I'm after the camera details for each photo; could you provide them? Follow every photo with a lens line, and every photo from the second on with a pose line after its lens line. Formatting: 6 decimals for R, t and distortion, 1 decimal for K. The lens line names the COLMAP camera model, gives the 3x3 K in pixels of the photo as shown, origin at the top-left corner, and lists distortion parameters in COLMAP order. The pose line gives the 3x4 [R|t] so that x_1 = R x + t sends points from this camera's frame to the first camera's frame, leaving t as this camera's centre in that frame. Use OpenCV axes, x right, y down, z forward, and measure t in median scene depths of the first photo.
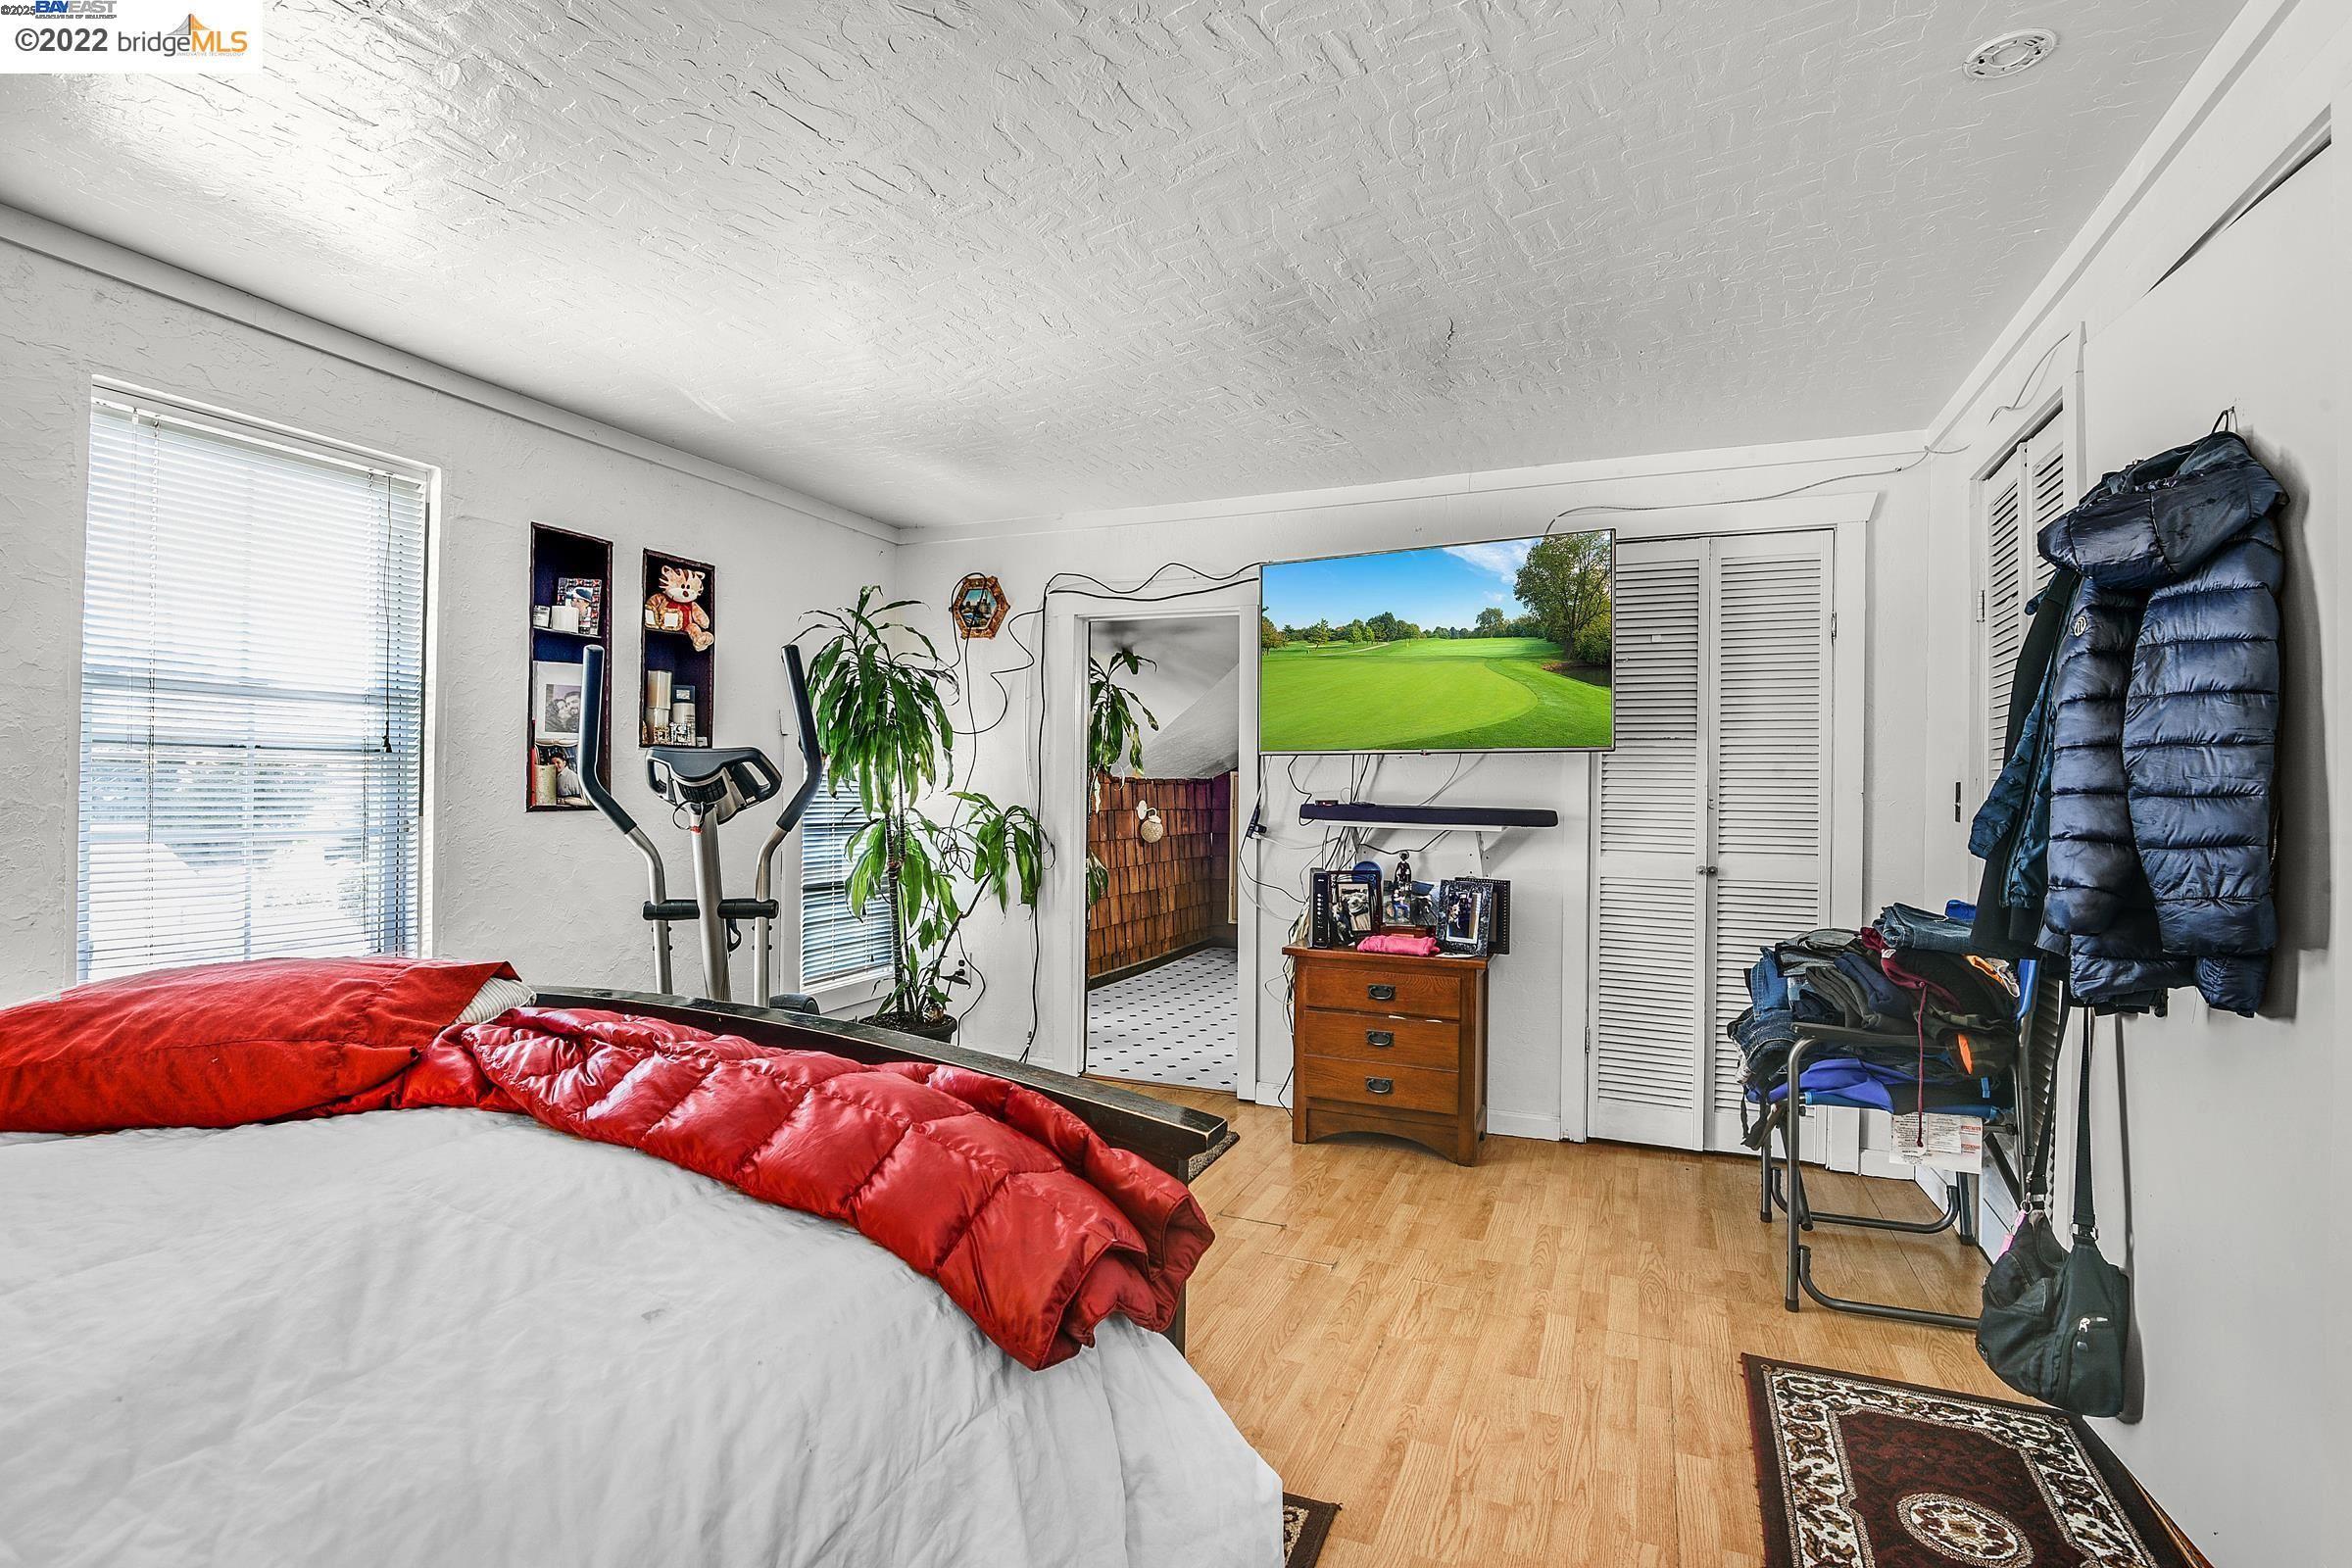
lens RADIAL K [[1124.5, 0, 1176.0], [0, 1124.5, 784.0], [0, 0, 1]] dist [-0.000590, -0.000080]
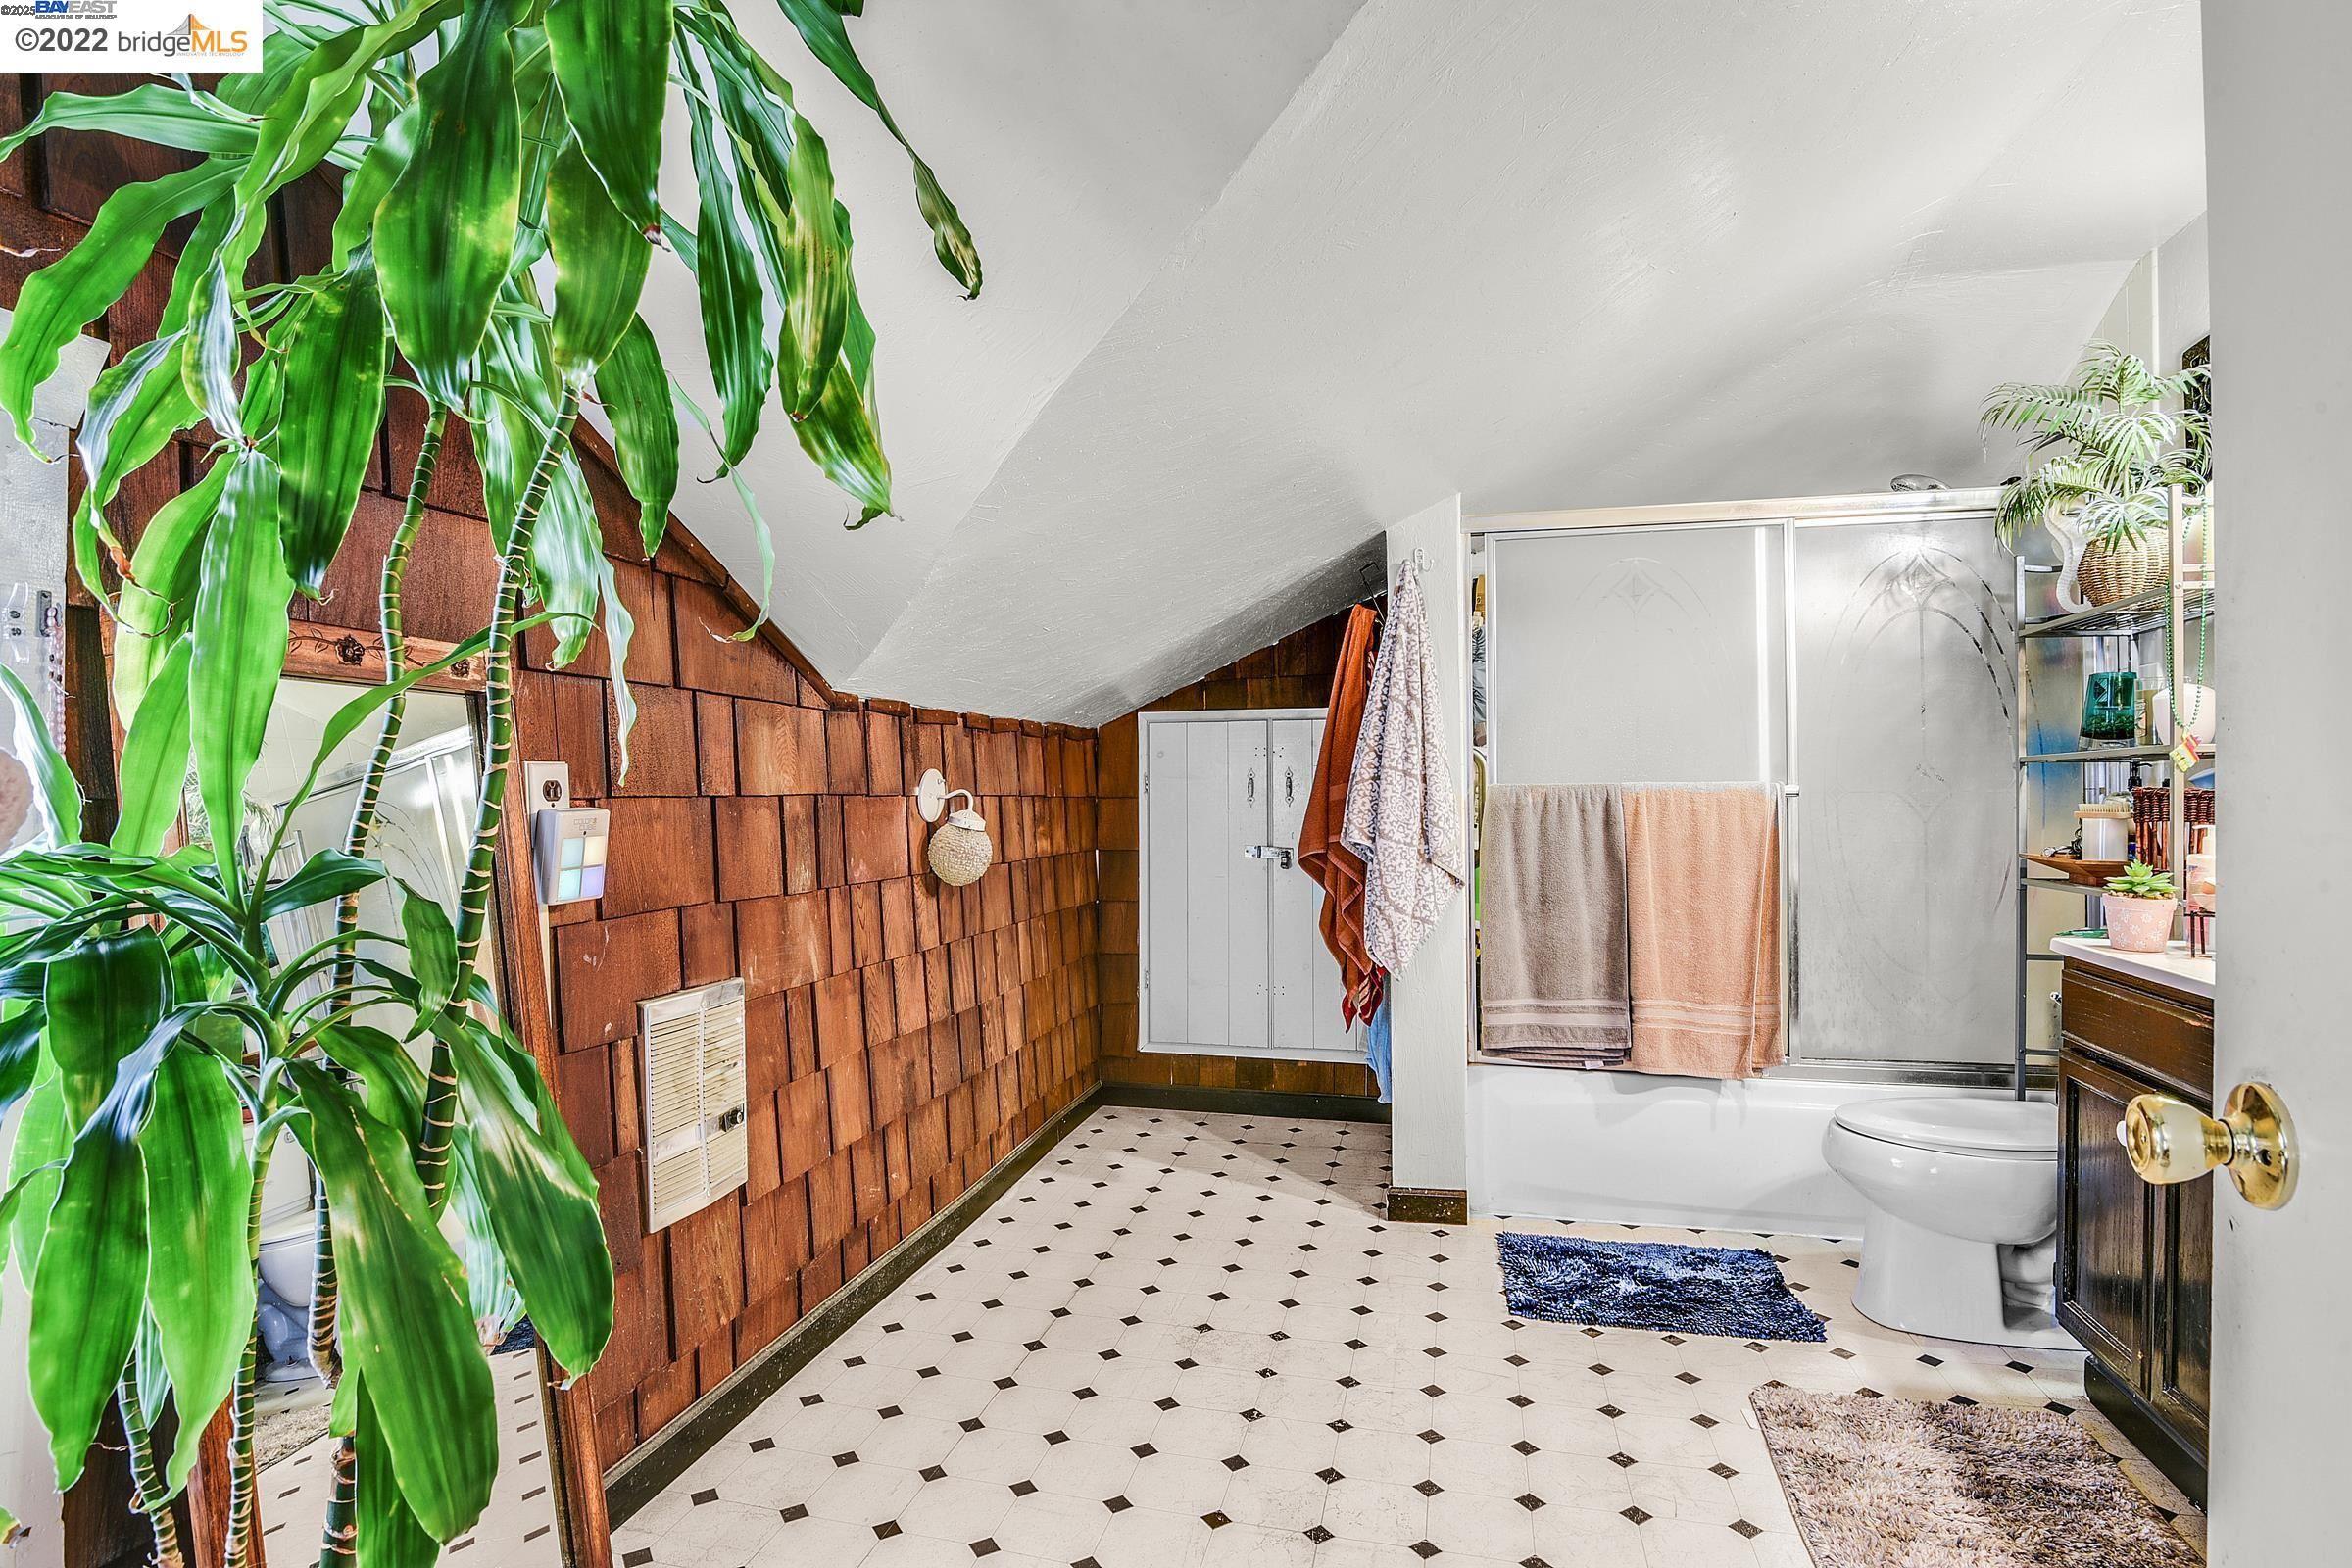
lens RADIAL K [[1124.5, 0, 1176.0], [0, 1124.5, 784.0], [0, 0, 1]] dist [-0.000590, -0.000080]
pose [[0.986200, -0.014892, 0.164888, -0.011880], [0.015327, 0.999882, -0.001368, 0.020358], [-0.164848, 0.003877, 0.986311, 0.611186]]
